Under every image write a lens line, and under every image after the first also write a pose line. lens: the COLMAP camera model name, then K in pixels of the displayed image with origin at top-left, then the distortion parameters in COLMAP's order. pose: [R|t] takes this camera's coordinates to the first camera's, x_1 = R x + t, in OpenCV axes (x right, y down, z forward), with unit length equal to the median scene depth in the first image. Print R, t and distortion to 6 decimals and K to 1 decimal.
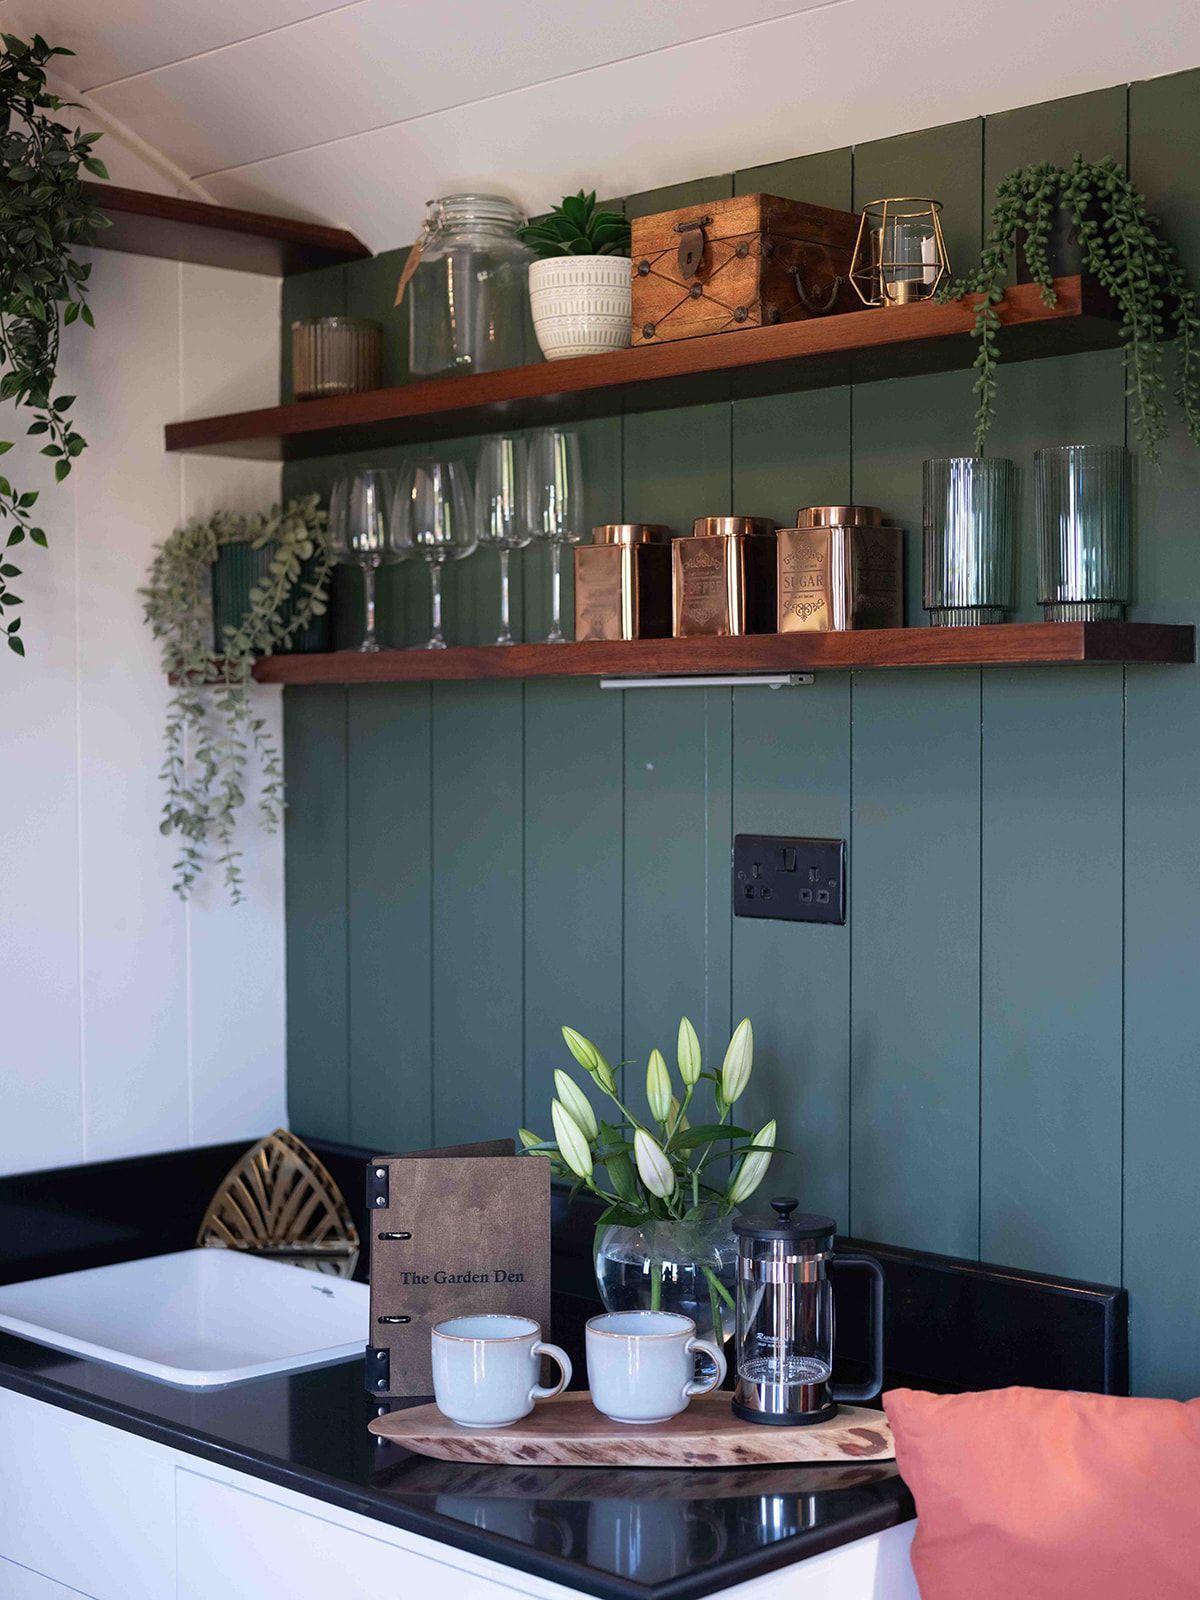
lens RADIAL K [[2387.6, 0, 600.0], [0, 2387.6, 800.0], [0, 0, 1]] dist [-0.003756, 0.036854]
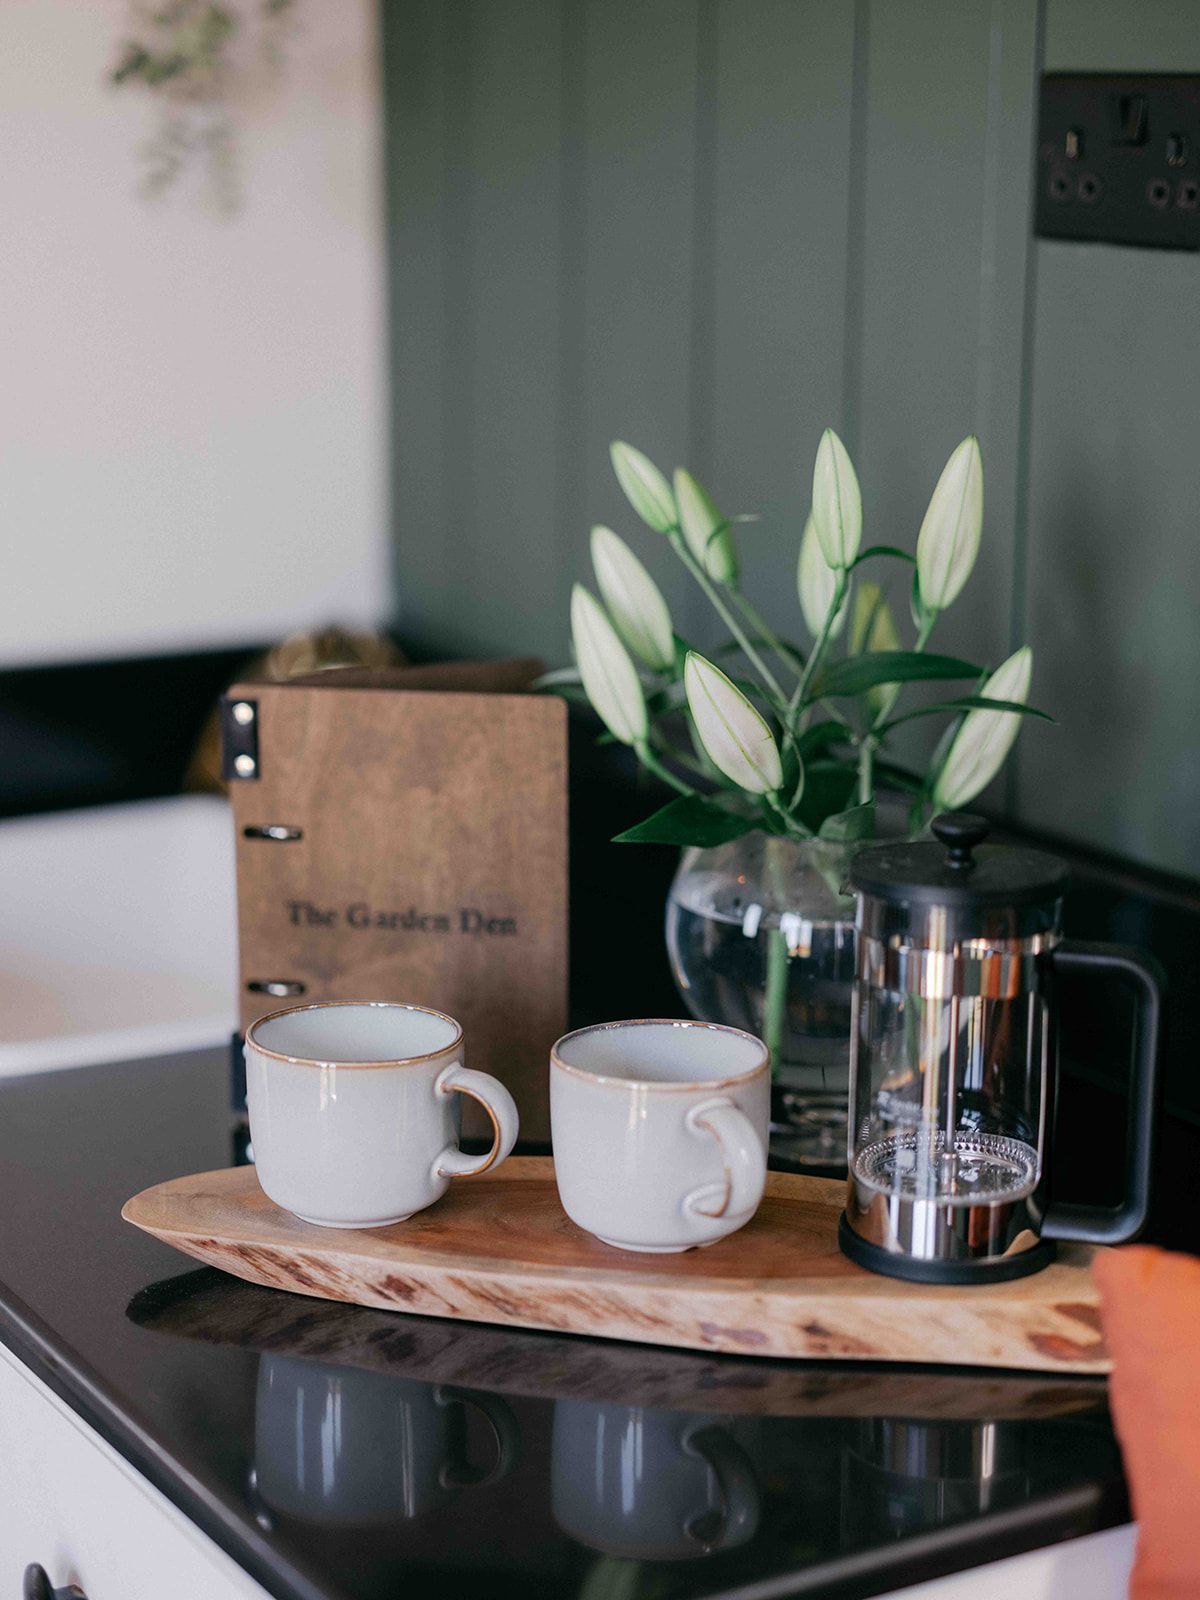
lens RADIAL K [[3054.2, 0, 600.0], [0, 3054.2, 800.0], [0, 0, 1]] dist [-0.029286, -0.065356]
pose [[0.967991, 0.060903, -0.243485, 0.156353], [-0.010120, 0.978795, 0.204594, 0.040928], [0.250782, -0.195581, 0.948080, 0.414600]]
